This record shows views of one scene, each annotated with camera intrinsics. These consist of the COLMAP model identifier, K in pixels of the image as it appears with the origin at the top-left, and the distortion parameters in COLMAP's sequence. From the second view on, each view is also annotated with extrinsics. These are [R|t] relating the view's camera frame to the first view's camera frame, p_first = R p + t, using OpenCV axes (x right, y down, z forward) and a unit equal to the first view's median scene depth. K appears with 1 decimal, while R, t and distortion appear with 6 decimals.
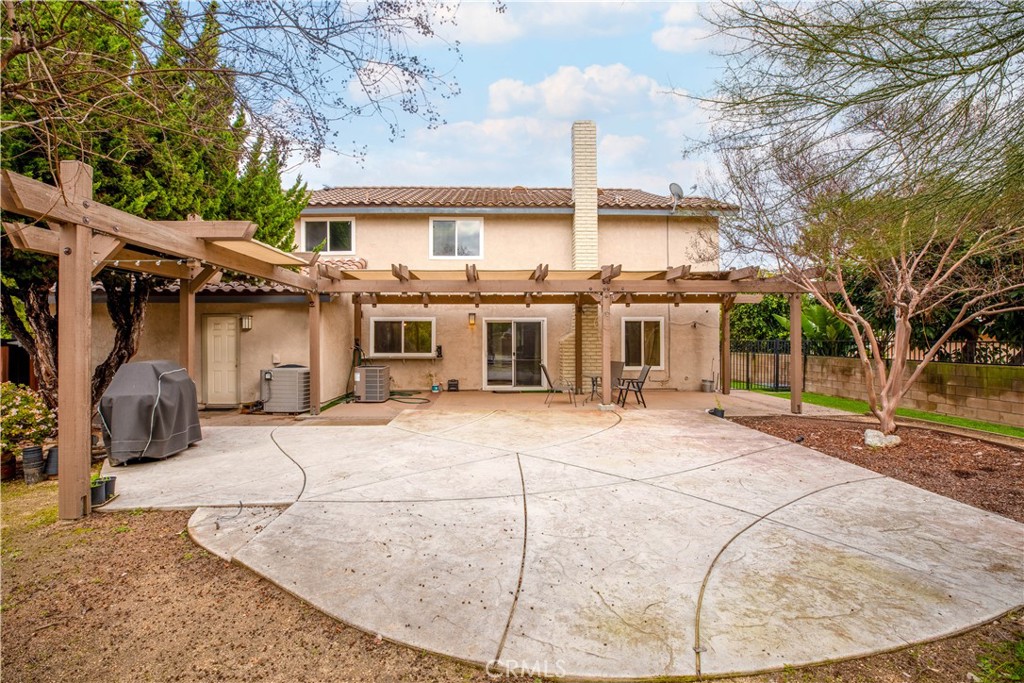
lens RADIAL K [[461.0, 0, 511.1], [0, 461.0, 340.4], [0, 0, 1]] dist [-0.023835, -0.000279]
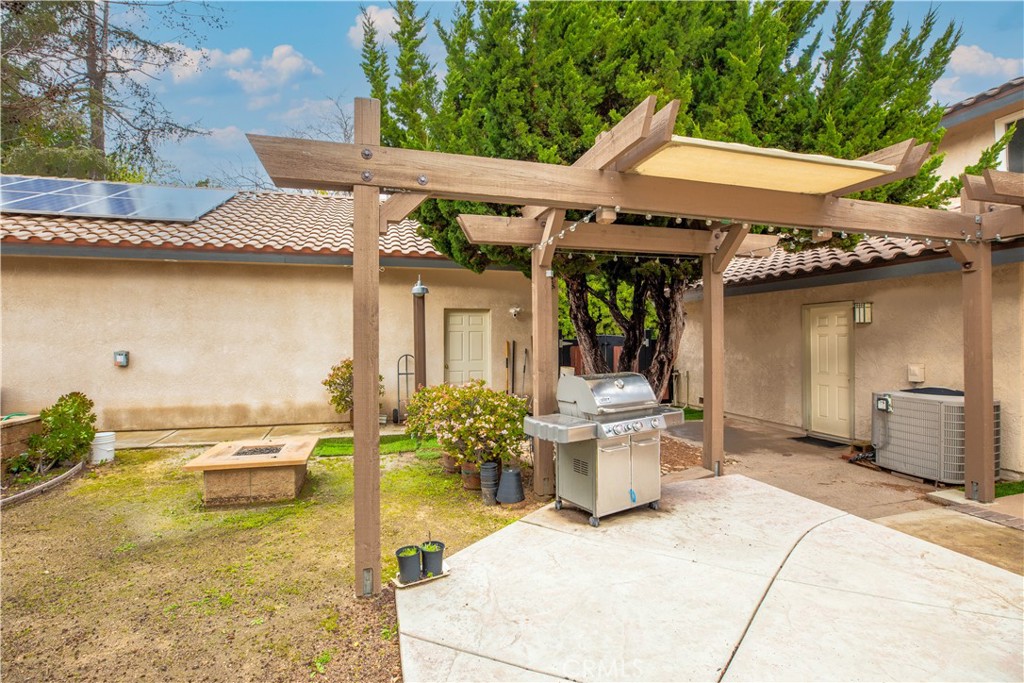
lens RADIAL K [[461.0, 0, 510.9], [0, 461.0, 339.5], [0, 0, 1]] dist [-0.023835, -0.000279]
pose [[0.218744, 0.004064, -0.975774, -0.078767], [0.000144, 0.999991, 0.004198, -0.006484], [0.975782, -0.001059, 0.218741, 0.419699]]
